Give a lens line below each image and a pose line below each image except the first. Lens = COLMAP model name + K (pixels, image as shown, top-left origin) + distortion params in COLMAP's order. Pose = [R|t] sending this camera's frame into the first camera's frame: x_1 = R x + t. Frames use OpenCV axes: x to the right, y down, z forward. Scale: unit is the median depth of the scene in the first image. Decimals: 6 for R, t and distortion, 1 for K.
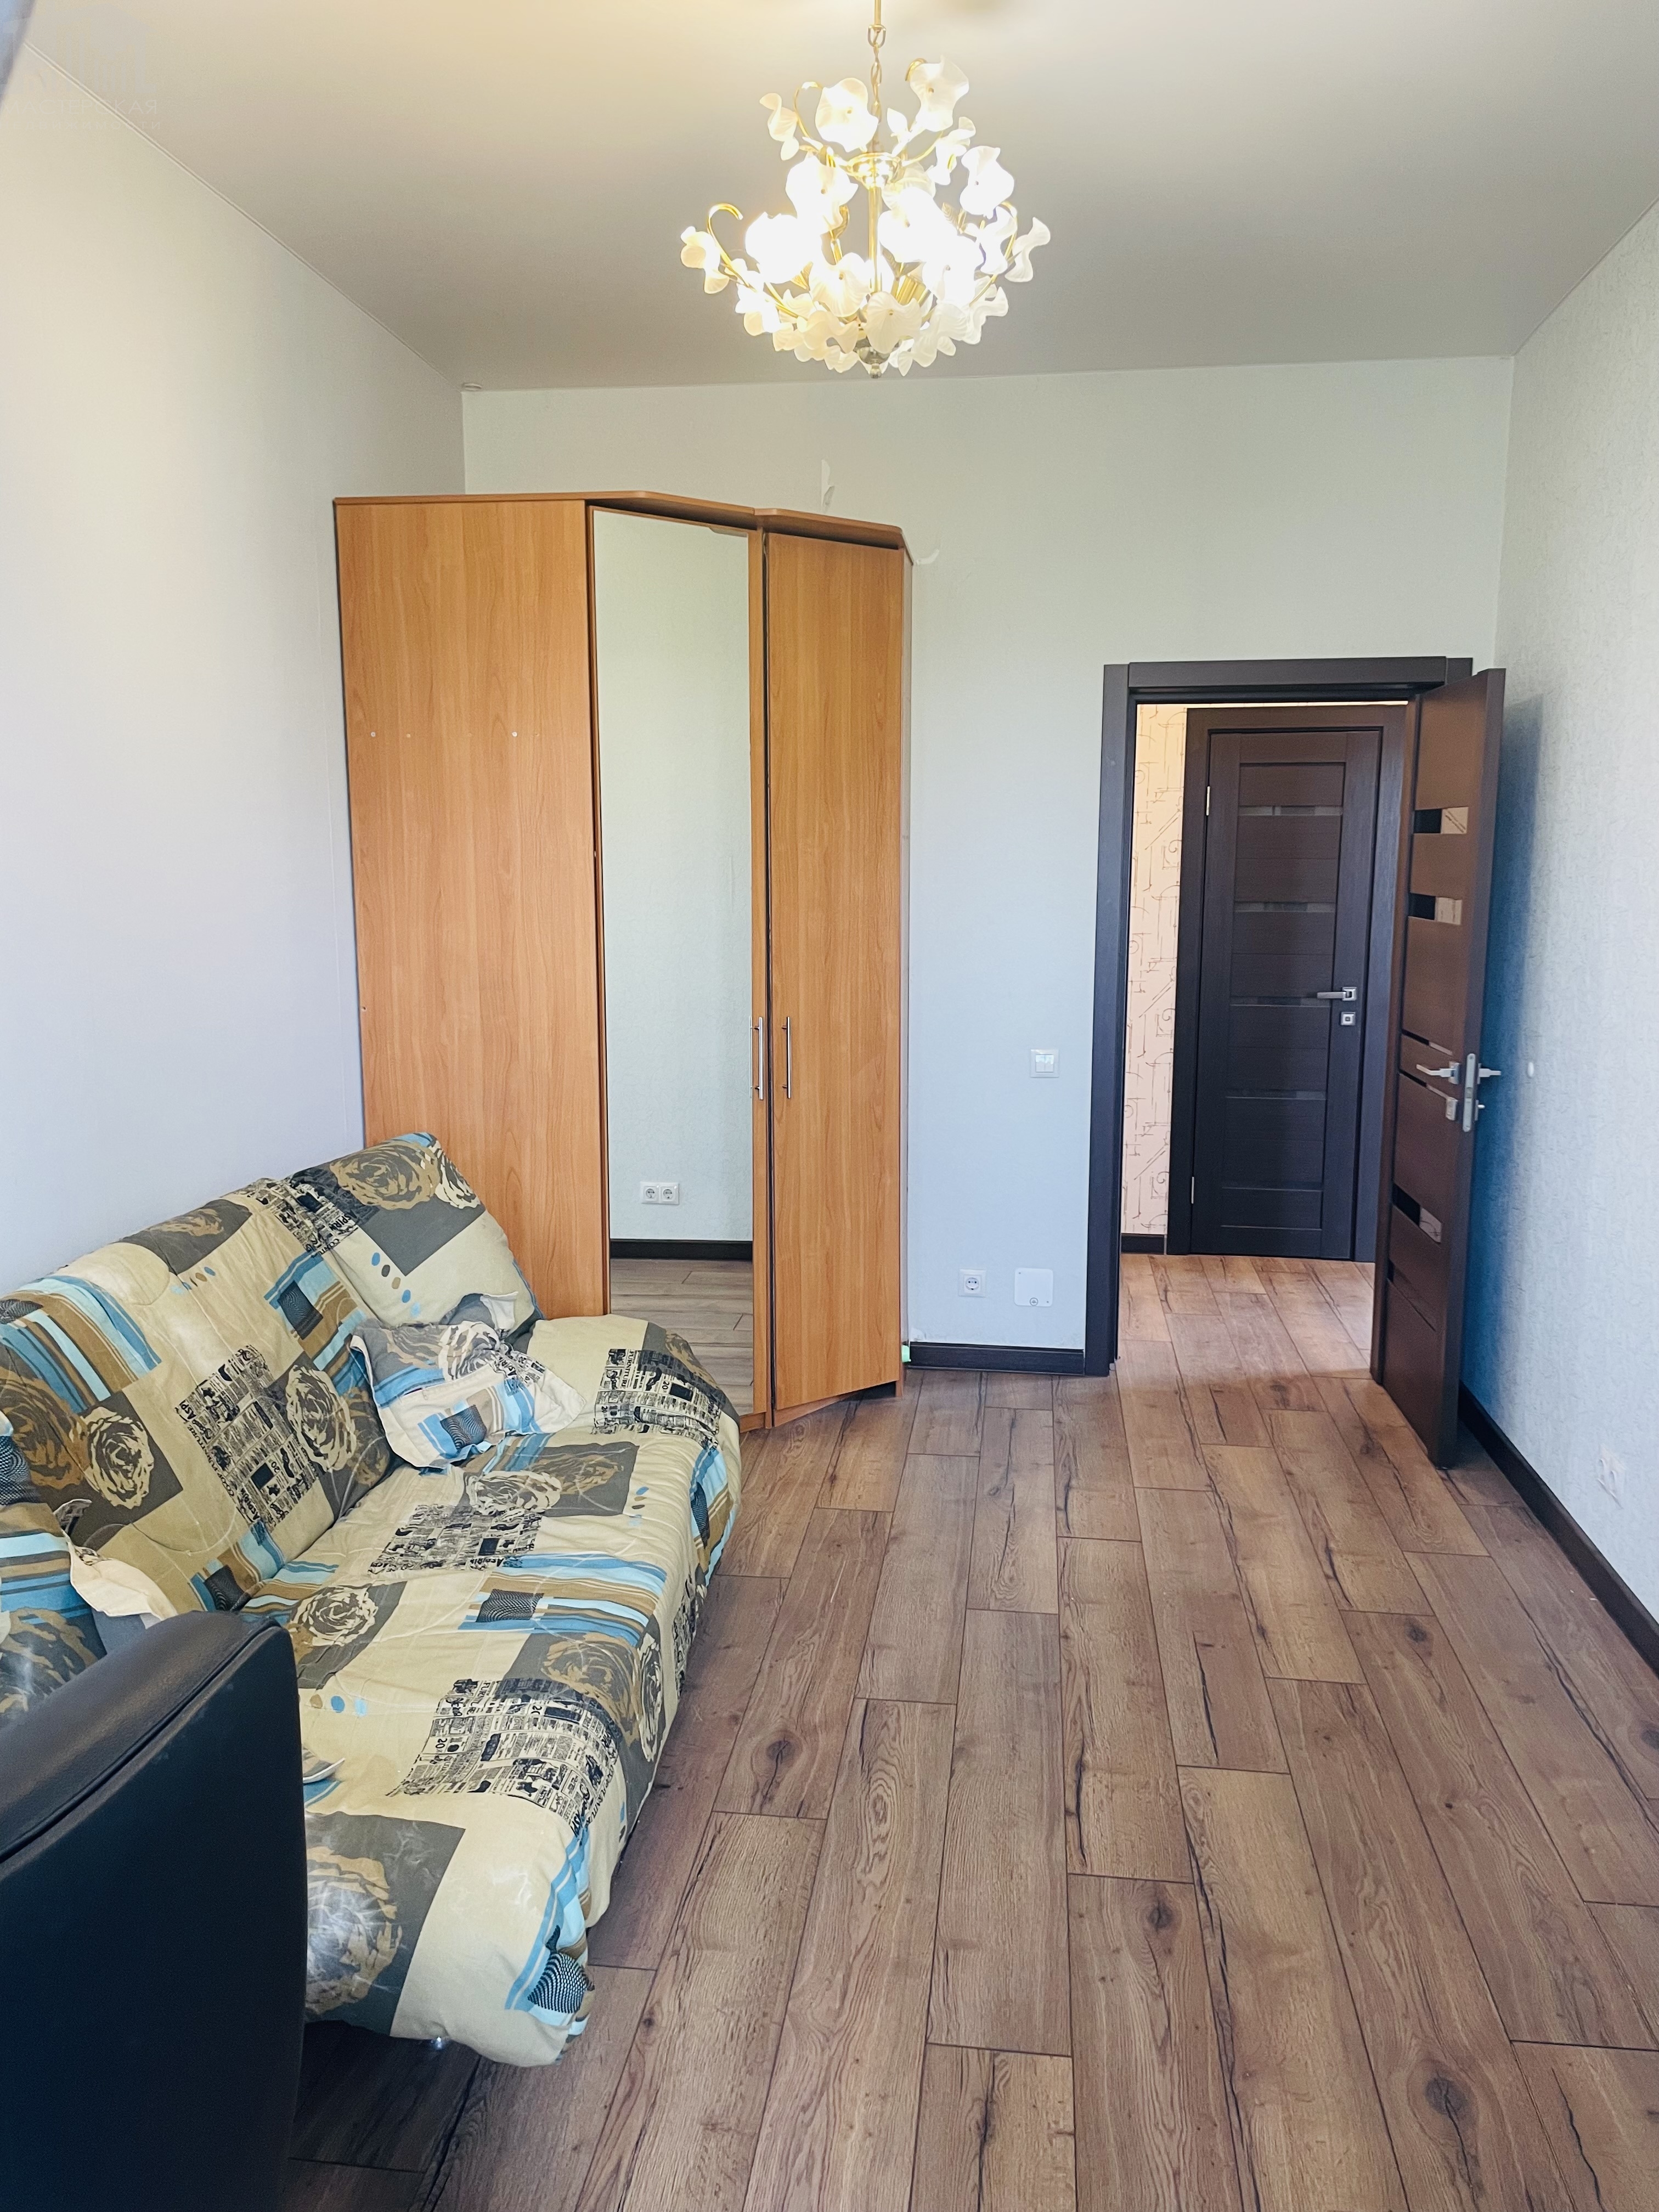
lens RADIAL K [[1658.9, 0, 829.5], [0, 1658.9, 1106.0], [0, 0, 1]] dist [0.016991, -0.001169]
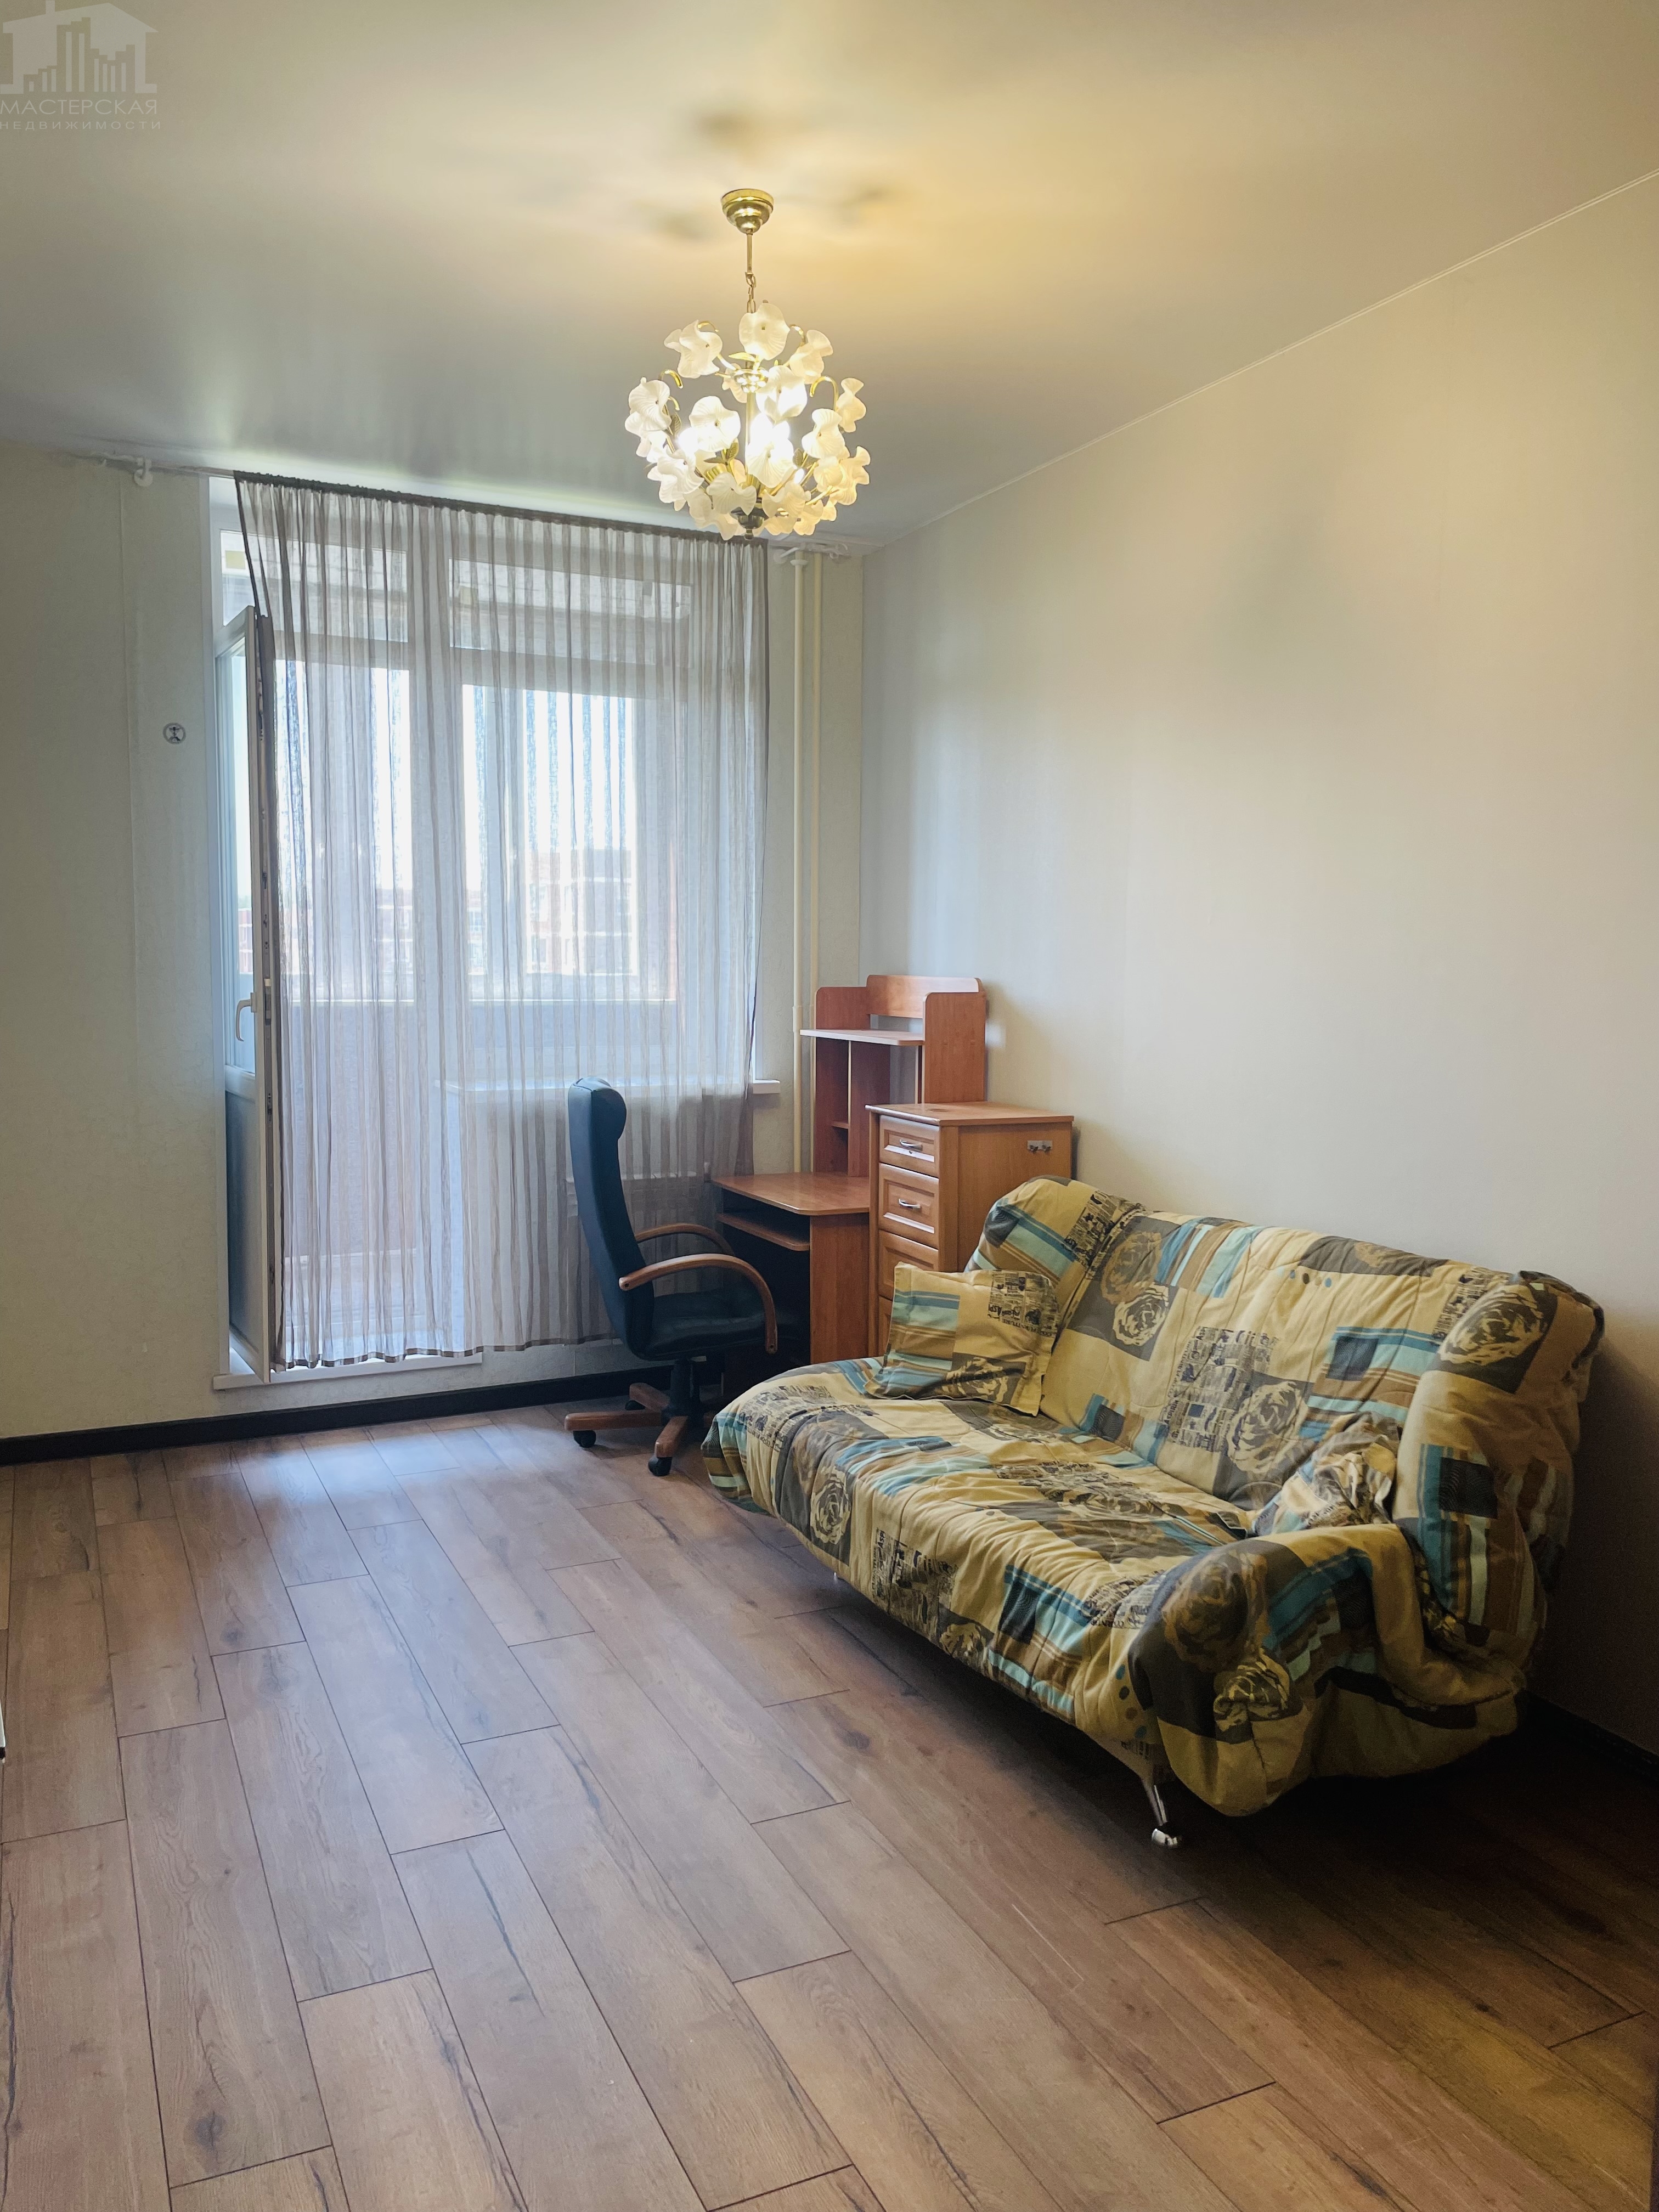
lens RADIAL K [[1658.9, 0, 829.5], [0, 1658.9, 1106.0], [0, 0, 1]] dist [0.016991, -0.001169]
pose [[-0.845241, 0.046146, -0.532389, 0.537935], [-0.083602, 0.972578, 0.217030, -0.245222], [0.527805, 0.227951, -0.818205, 1.765687]]
